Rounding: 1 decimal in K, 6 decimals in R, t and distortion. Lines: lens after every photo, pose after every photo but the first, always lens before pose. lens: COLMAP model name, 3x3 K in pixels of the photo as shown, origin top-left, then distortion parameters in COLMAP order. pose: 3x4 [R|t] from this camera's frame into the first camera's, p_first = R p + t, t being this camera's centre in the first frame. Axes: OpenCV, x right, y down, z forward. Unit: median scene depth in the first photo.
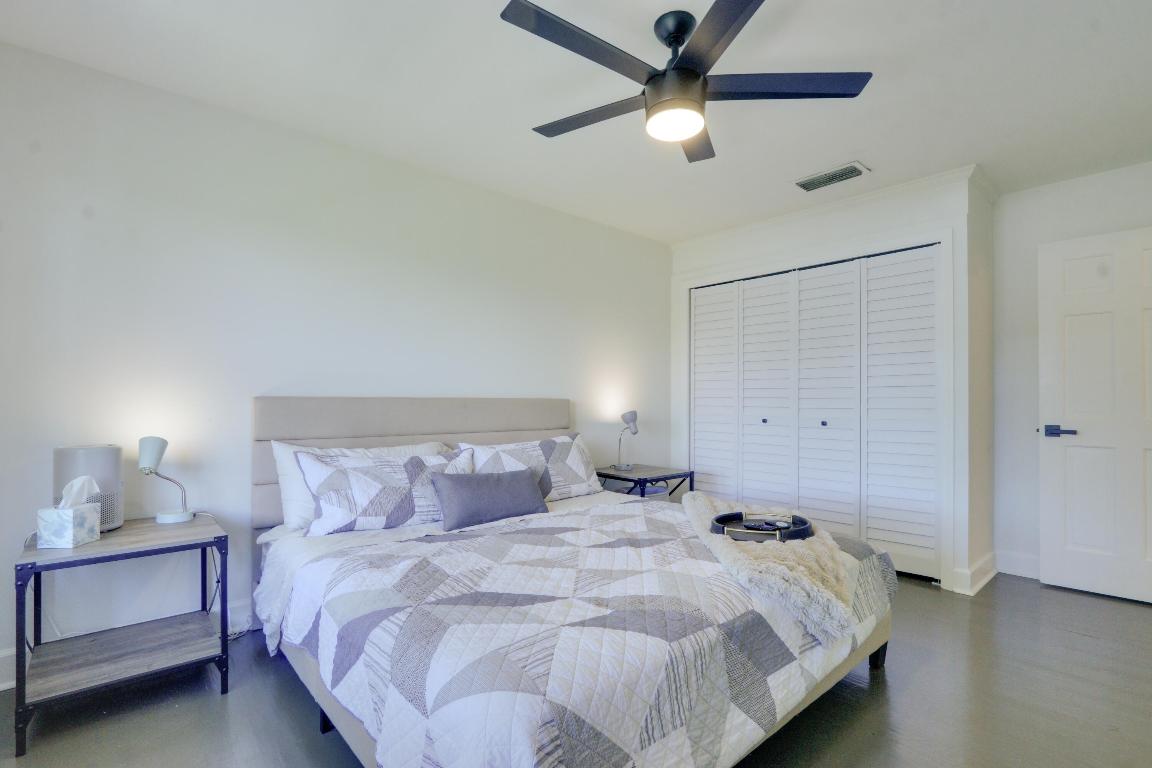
lens RADIAL K [[537.1, 0, 570.5], [0, 537.1, 398.8], [0, 0, 1]] dist [-0.001229, -0.000286]
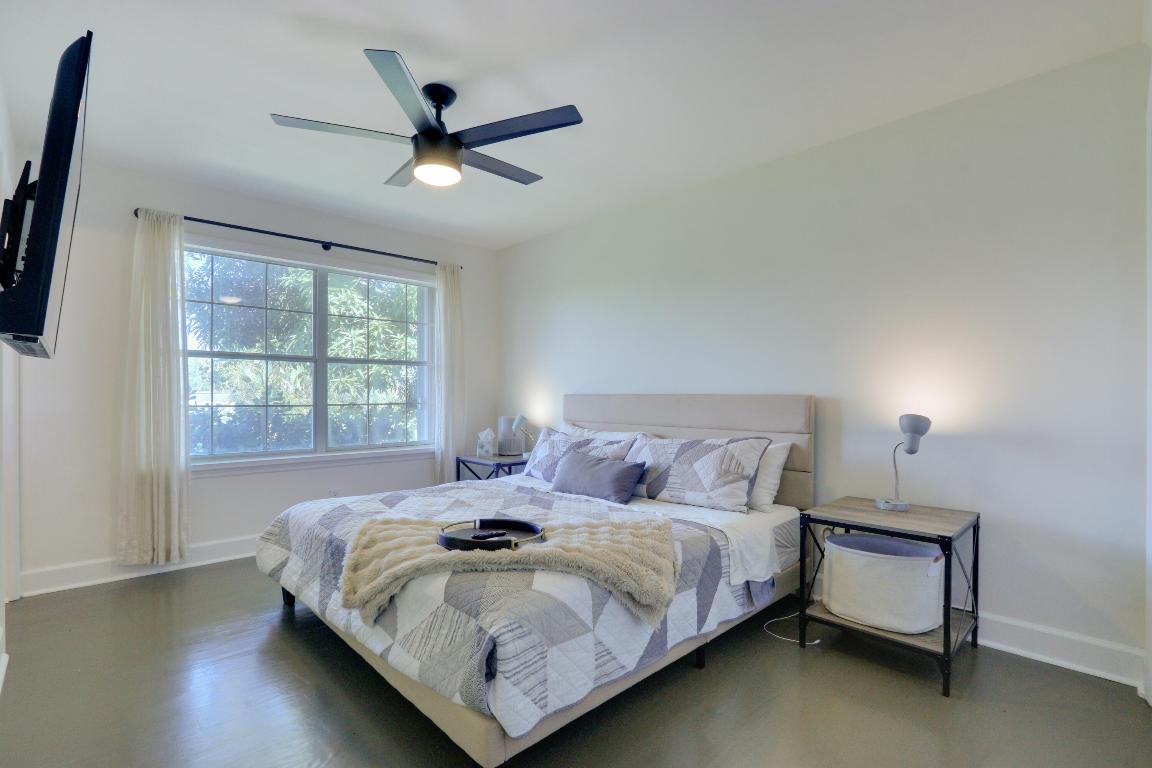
lens RADIAL K [[537.1, 0, 570.5], [0, 537.1, 398.8], [0, 0, 1]] dist [-0.001229, -0.000286]
pose [[0.040483, 0.002625, -0.999177, 0.820162], [-0.002225, 0.999994, 0.002537, 0.005199], [0.999178, 0.002121, 0.040488, 0.711096]]
